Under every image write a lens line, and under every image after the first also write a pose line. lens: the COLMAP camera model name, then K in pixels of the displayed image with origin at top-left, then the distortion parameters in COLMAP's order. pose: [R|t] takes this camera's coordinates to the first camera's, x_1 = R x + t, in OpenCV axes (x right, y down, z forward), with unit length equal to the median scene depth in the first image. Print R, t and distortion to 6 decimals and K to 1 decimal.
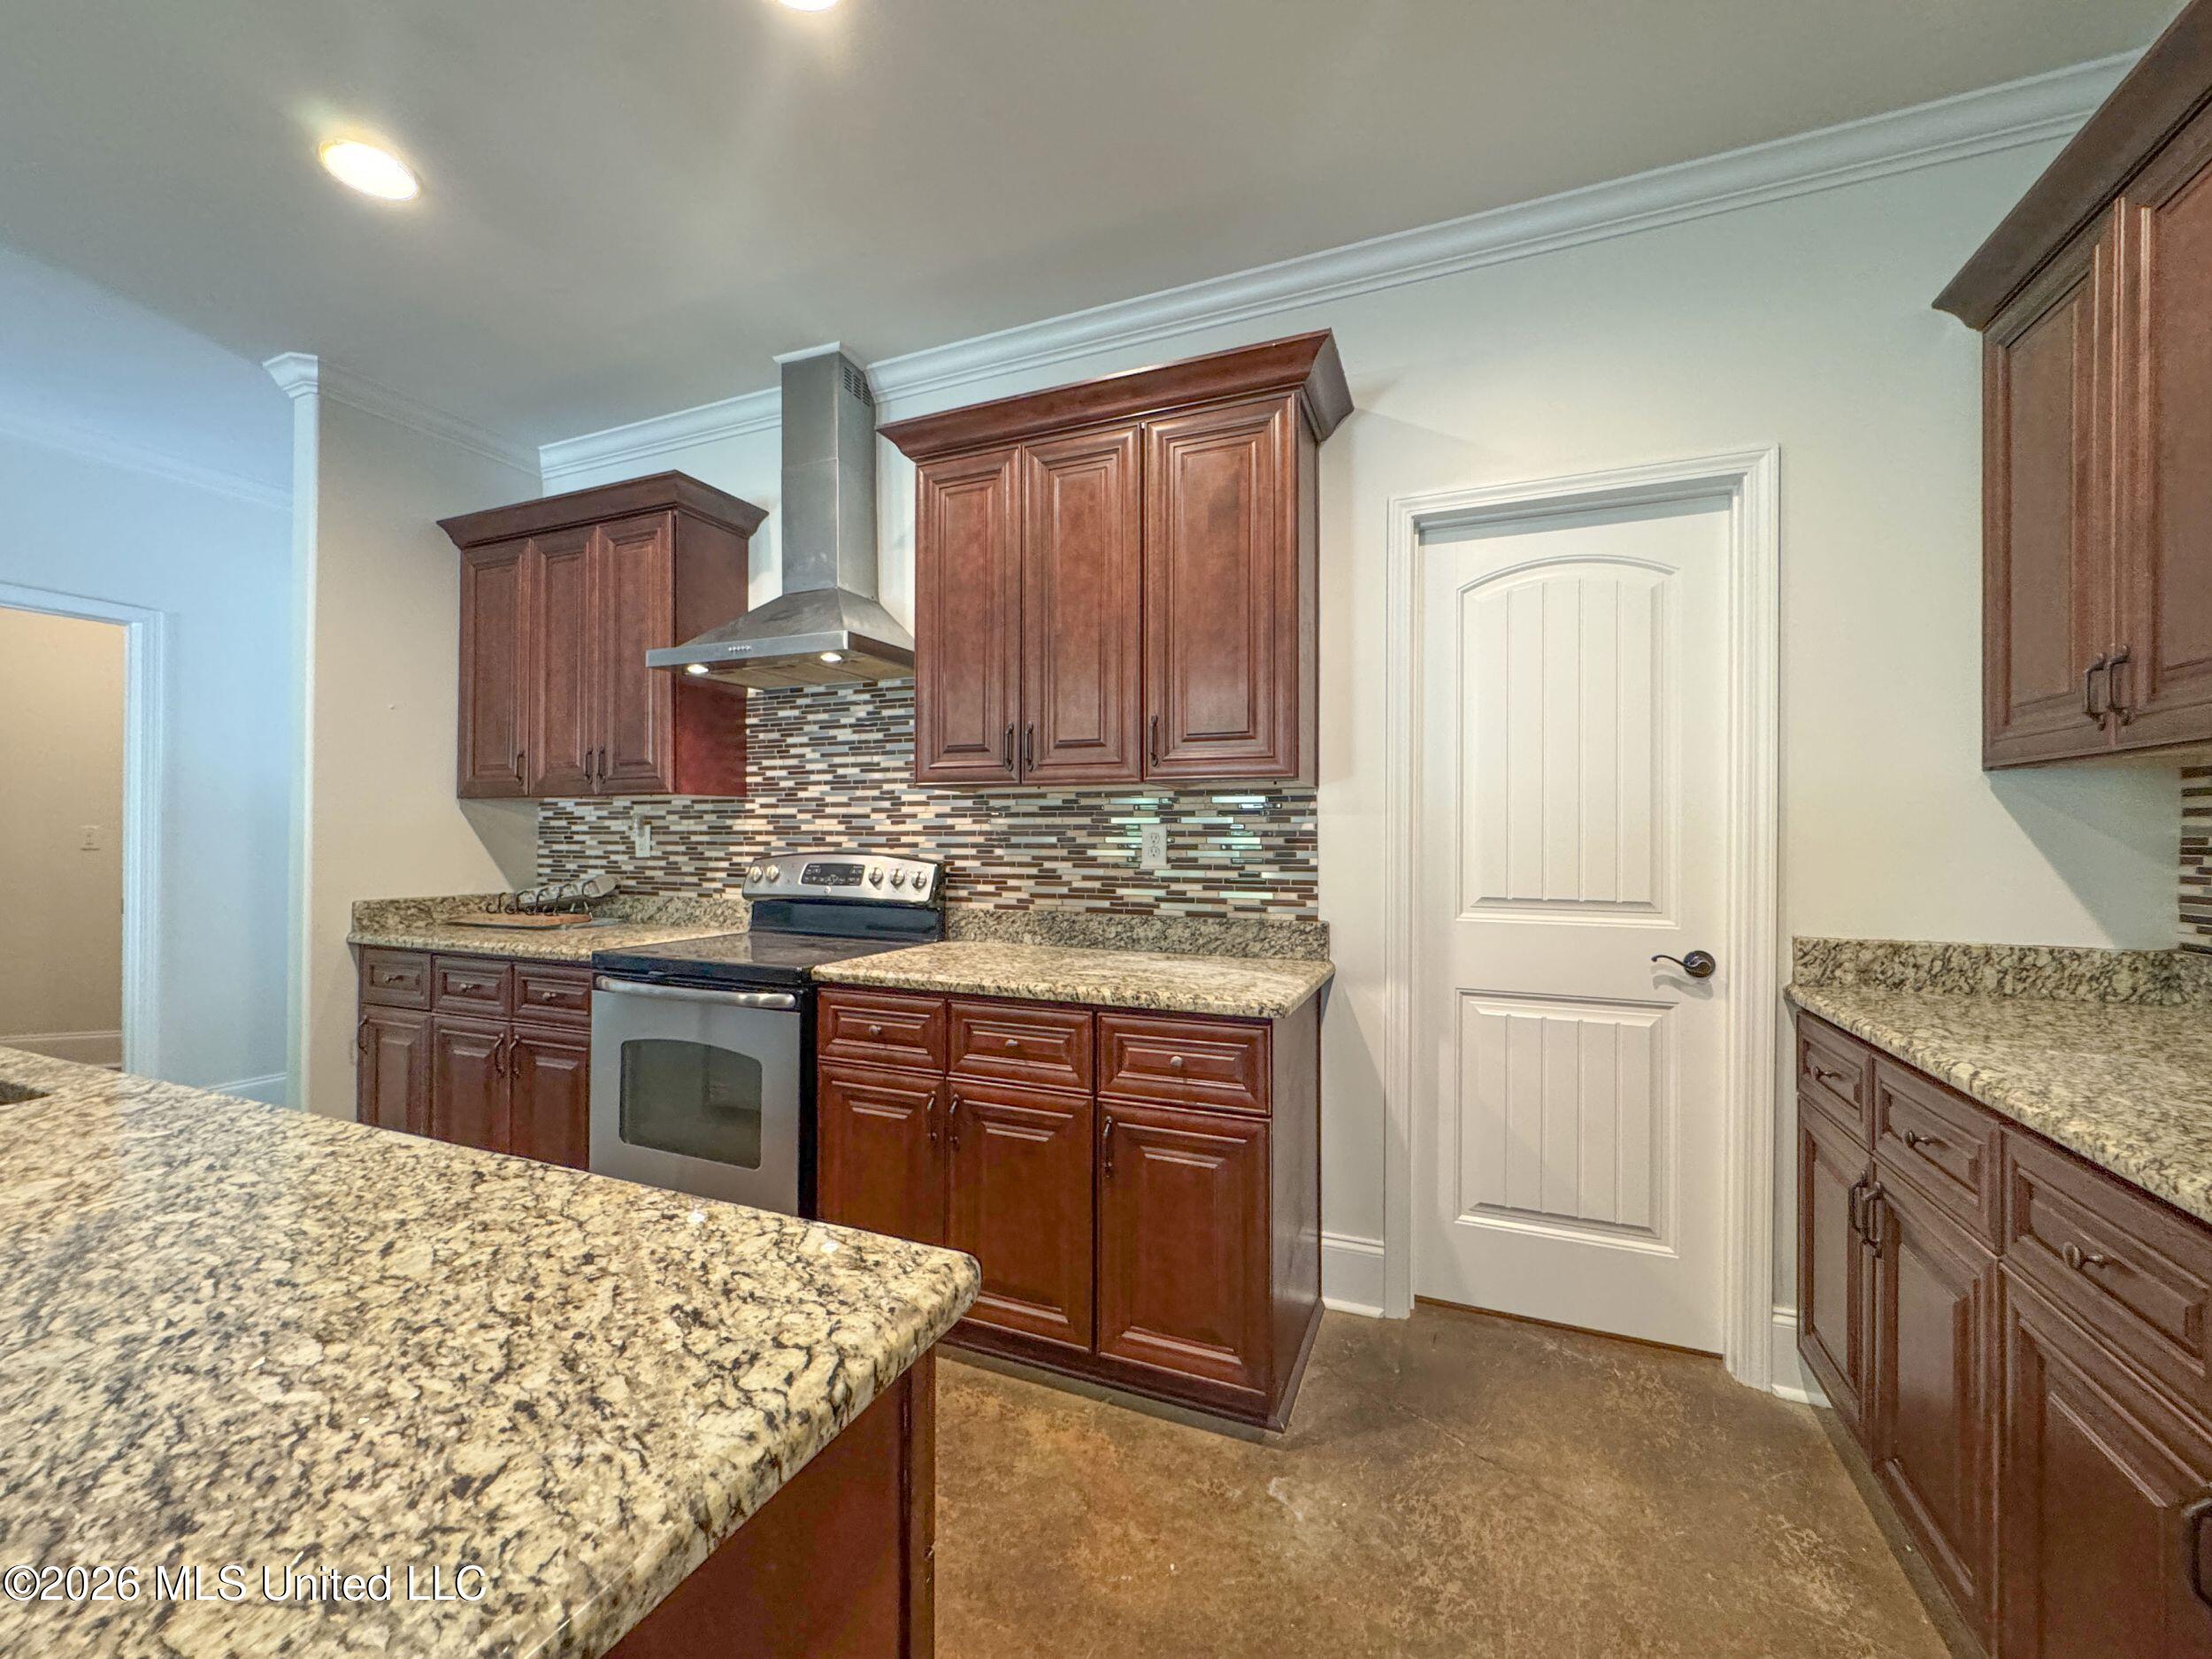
lens RADIAL K [[883.5, 0, 1106.0], [0, 883.5, 829.5], [0, 0, 1]] dist [-0.003181, -0.000238]
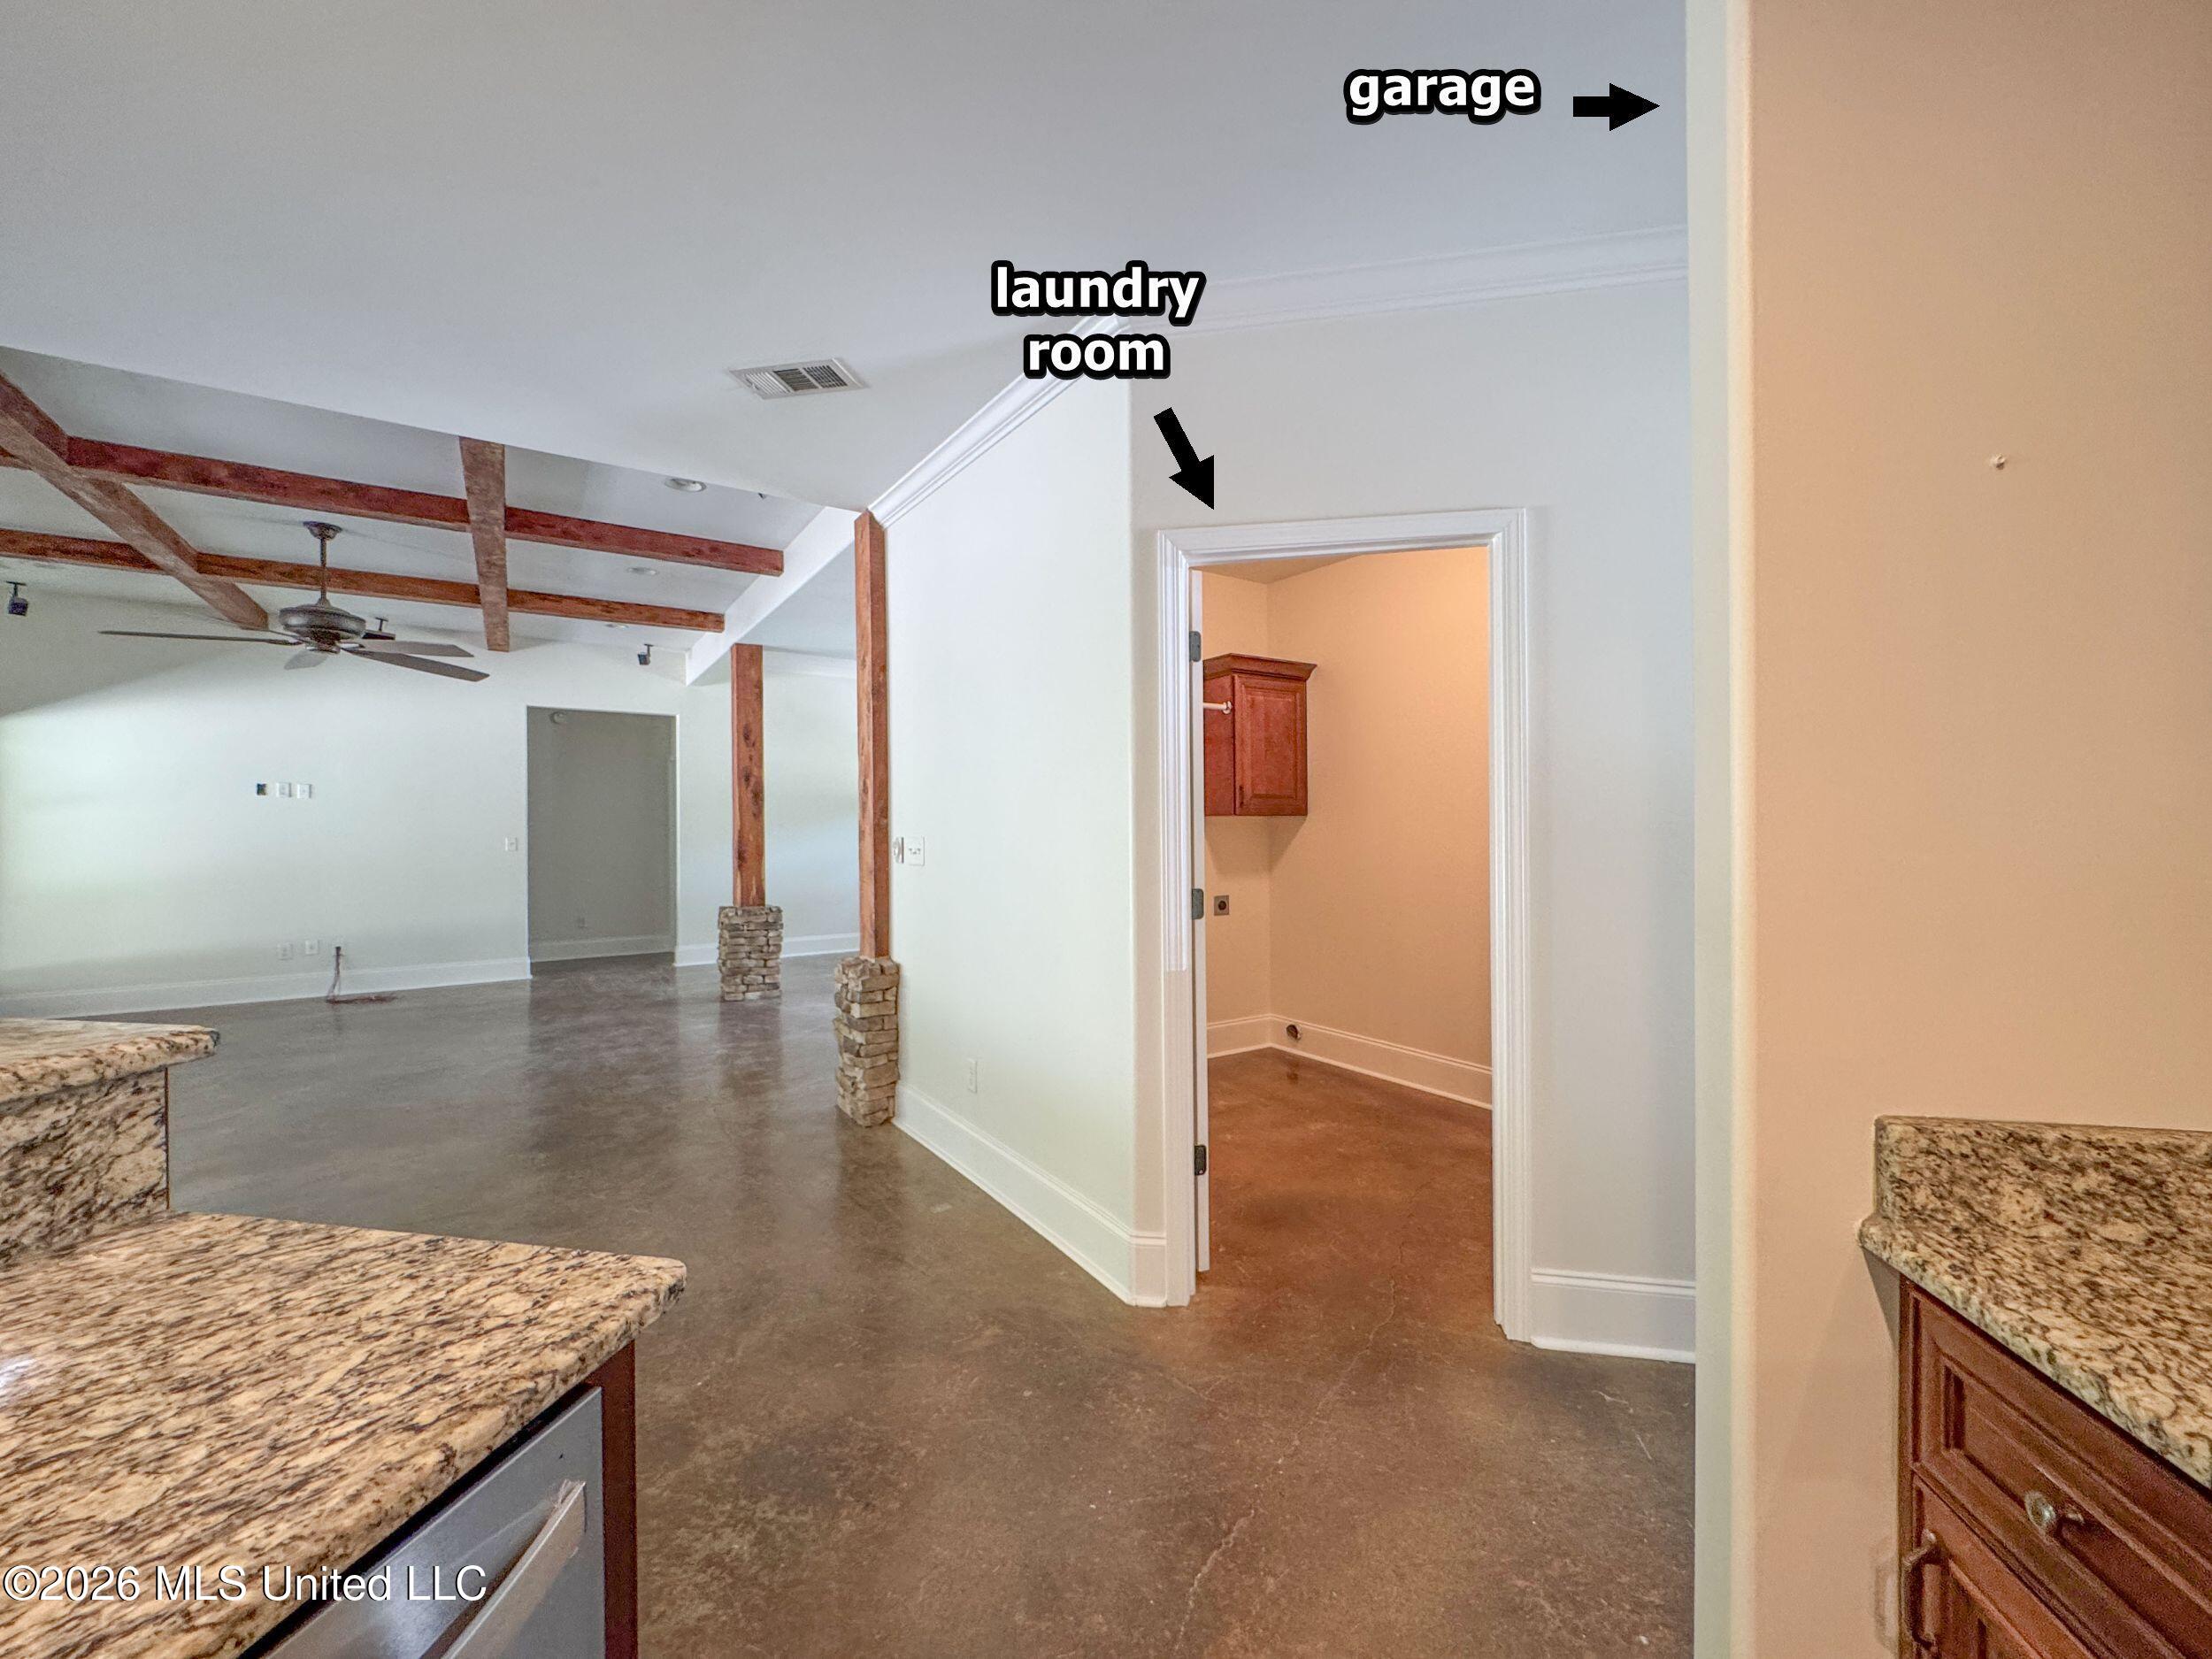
lens RADIAL K [[883.5, 0, 1106.0], [0, 883.5, 829.5], [0, 0, 1]] dist [-0.003181, -0.000238]
pose [[0.209220, -0.002960, -0.977864, -0.686419], [0.013565, 0.999908, -0.000124, -0.025061], [0.977775, -0.013239, 0.209241, 0.758127]]
